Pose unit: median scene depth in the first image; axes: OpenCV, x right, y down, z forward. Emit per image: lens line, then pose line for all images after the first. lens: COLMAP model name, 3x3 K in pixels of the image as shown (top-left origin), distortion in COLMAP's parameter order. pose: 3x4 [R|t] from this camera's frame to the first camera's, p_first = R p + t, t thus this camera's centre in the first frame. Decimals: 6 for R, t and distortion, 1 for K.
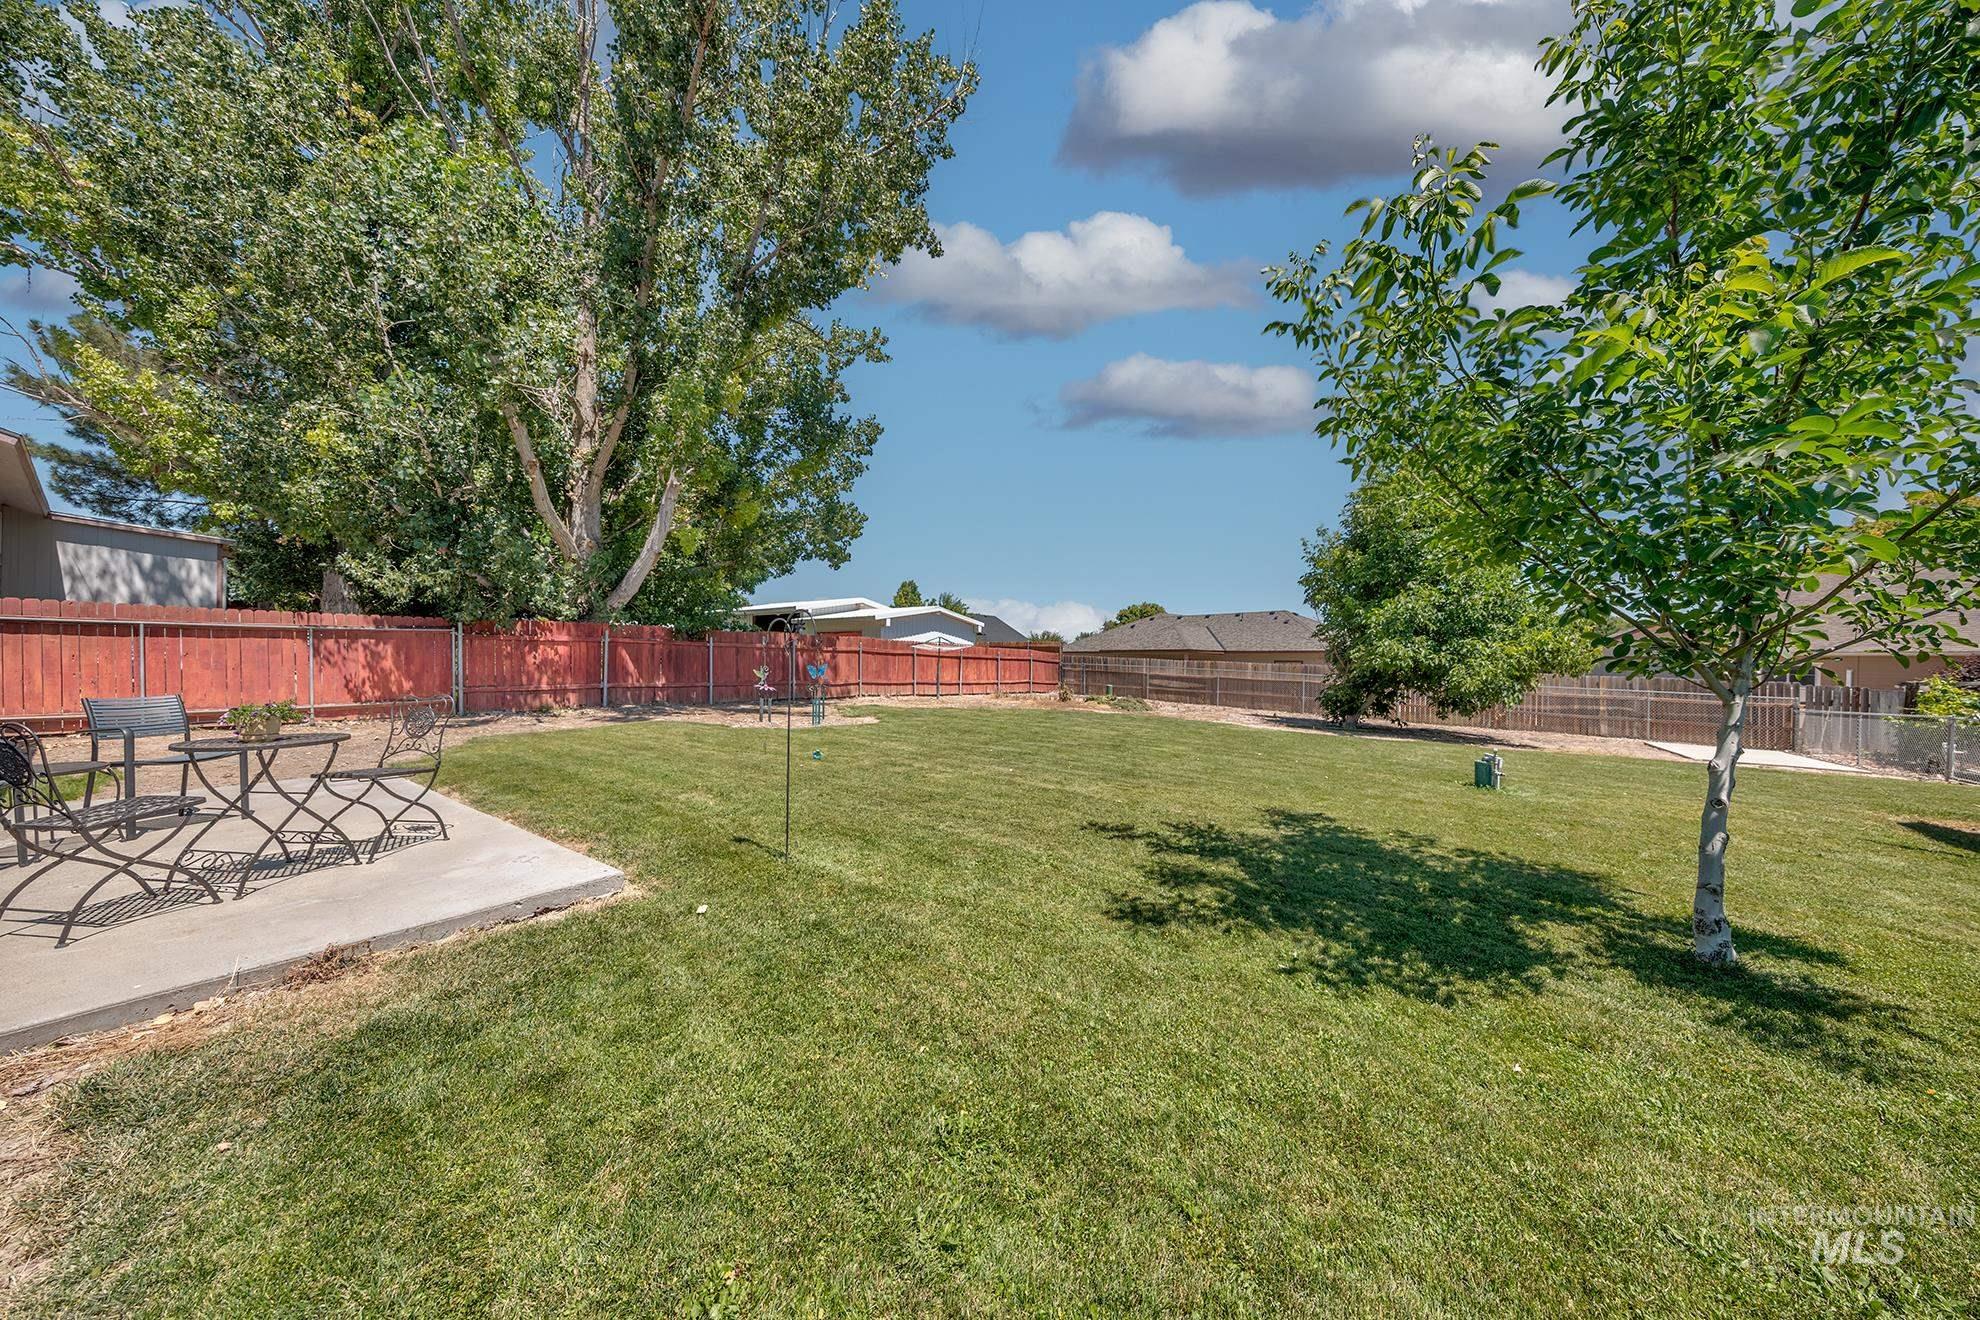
lens RADIAL K [[640.6, 0, 1005.1], [0, 640.6, 661.1], [0, 0, 1]] dist [-0.002511, -0.001522]
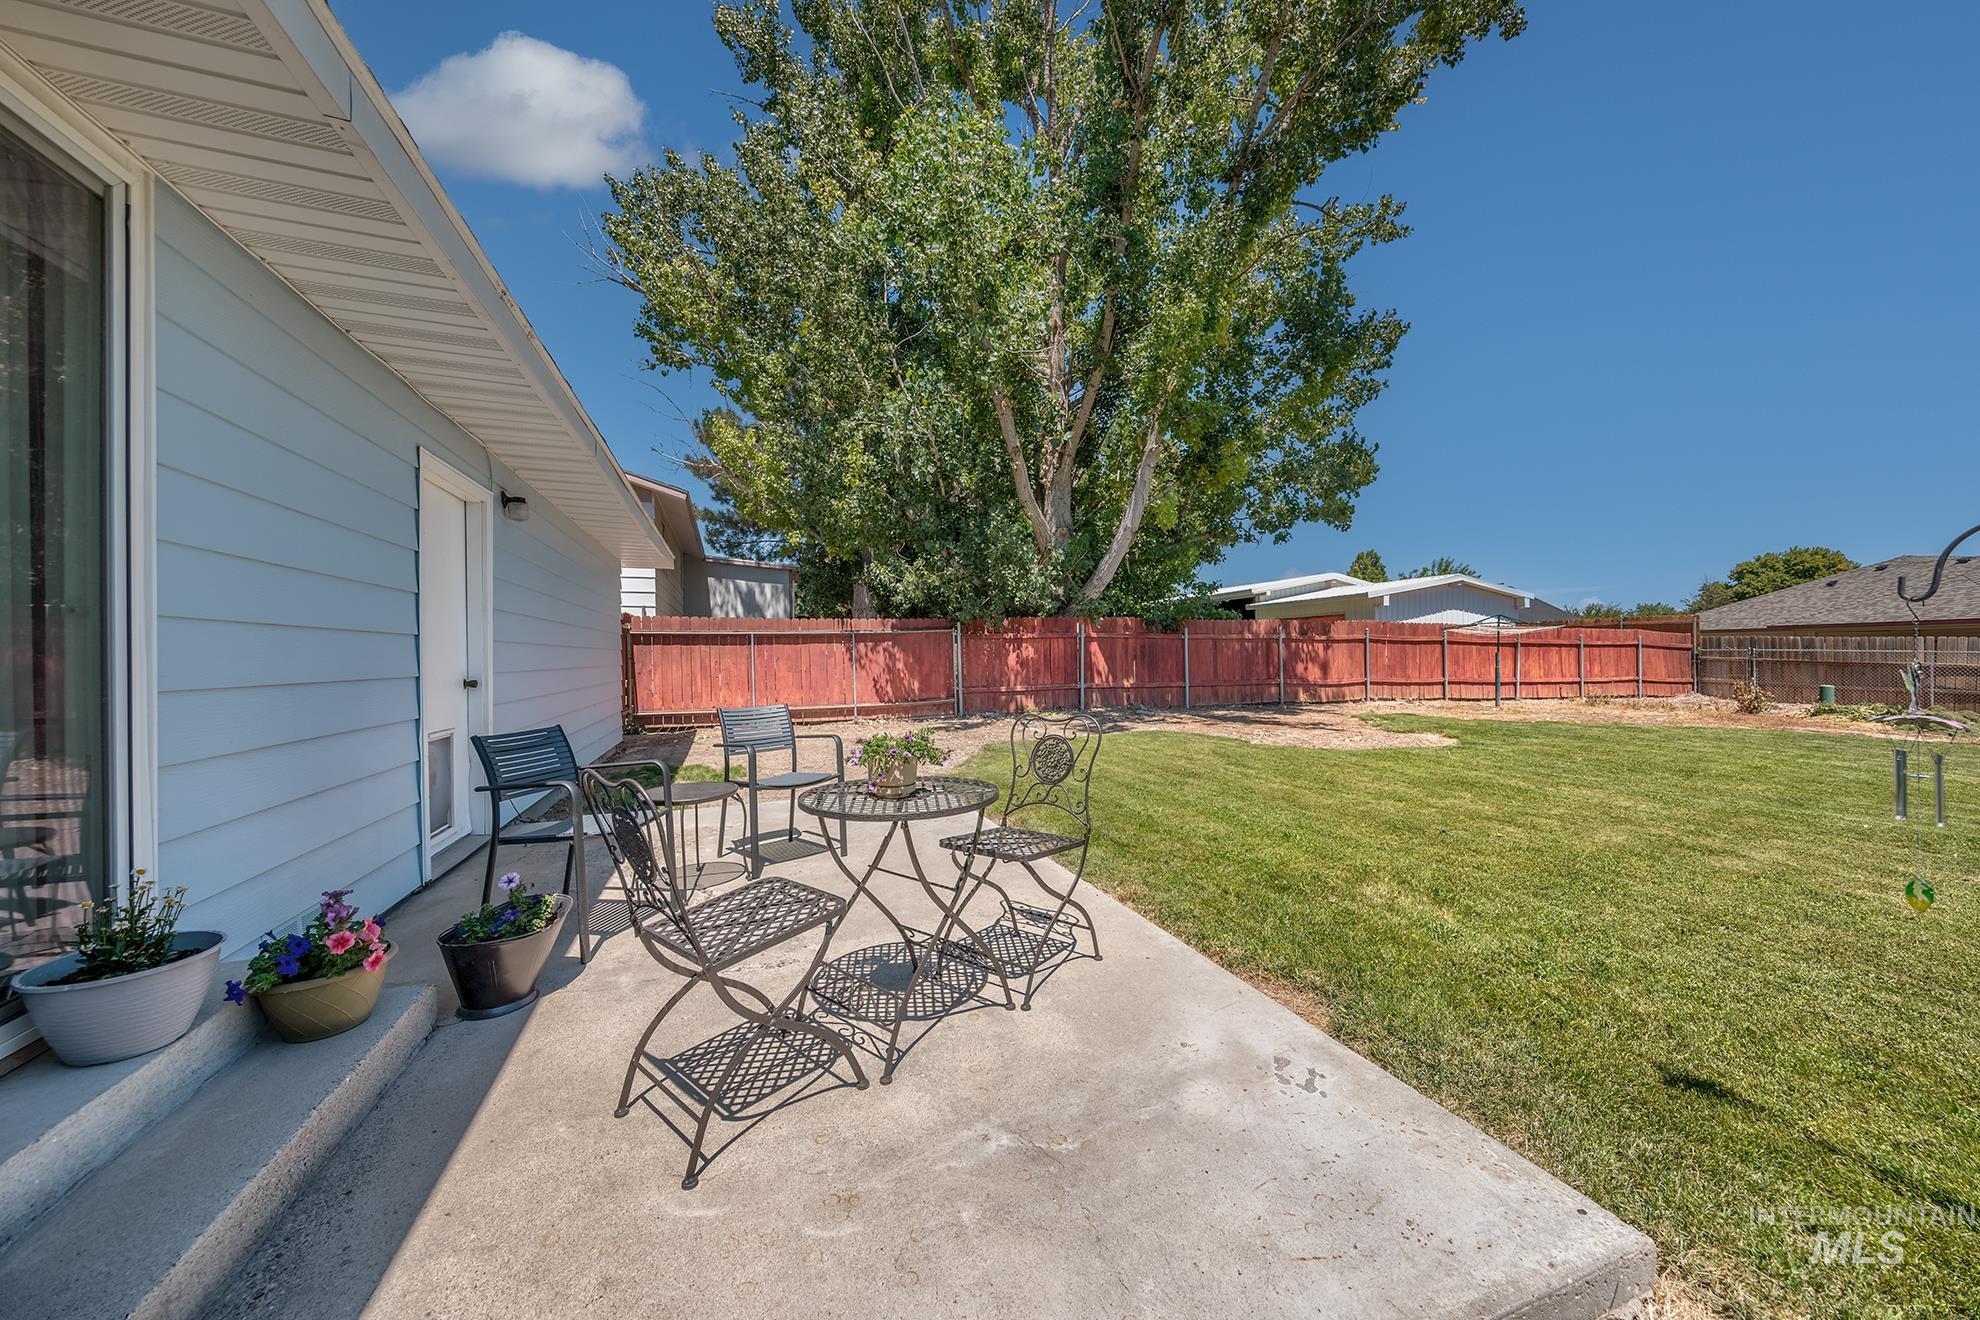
lens RADIAL K [[683.0, 0, 992.0], [0, 683.0, 651.3], [0, 0, 1]] dist [0.000823, -0.000487]
pose [[0.828283, -0.023302, -0.559826, -0.179853], [0.019818, 0.999728, -0.012291, -0.001154], [0.559960, -0.000914, 0.828519, 0.126092]]
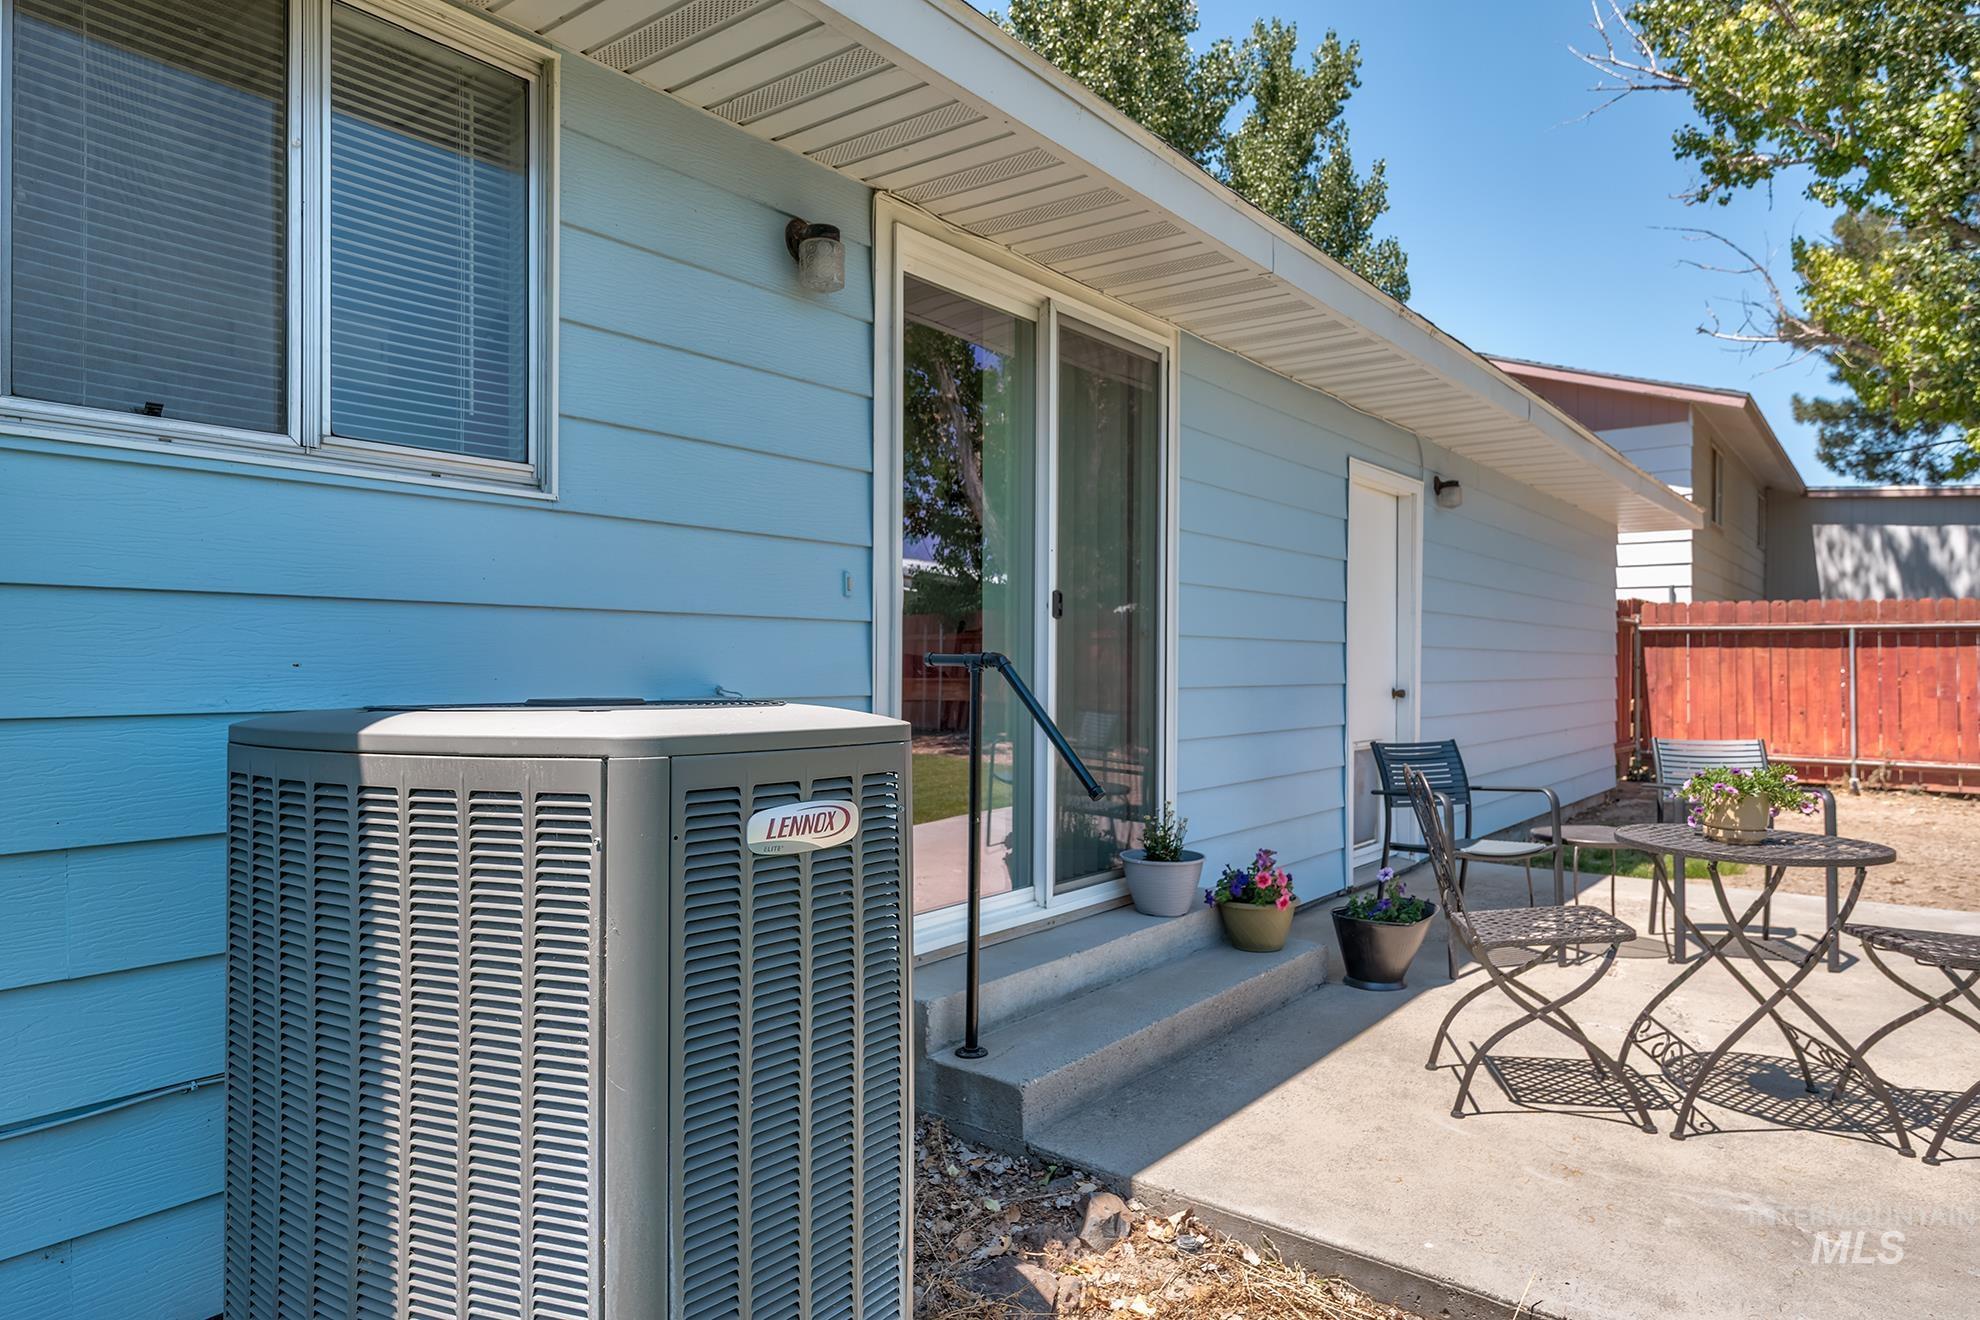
lens RADIAL K [[1135.9, 0, 986.2], [0, 1135.9, 669.7], [0, 0, 1]] dist [0.006062, -0.000804]
pose [[-0.083003, -0.004928, -0.996537, -0.048307], [-0.007796, 0.999960, -0.004295, -0.001433], [0.996519, 0.007412, -0.083038, 0.116821]]
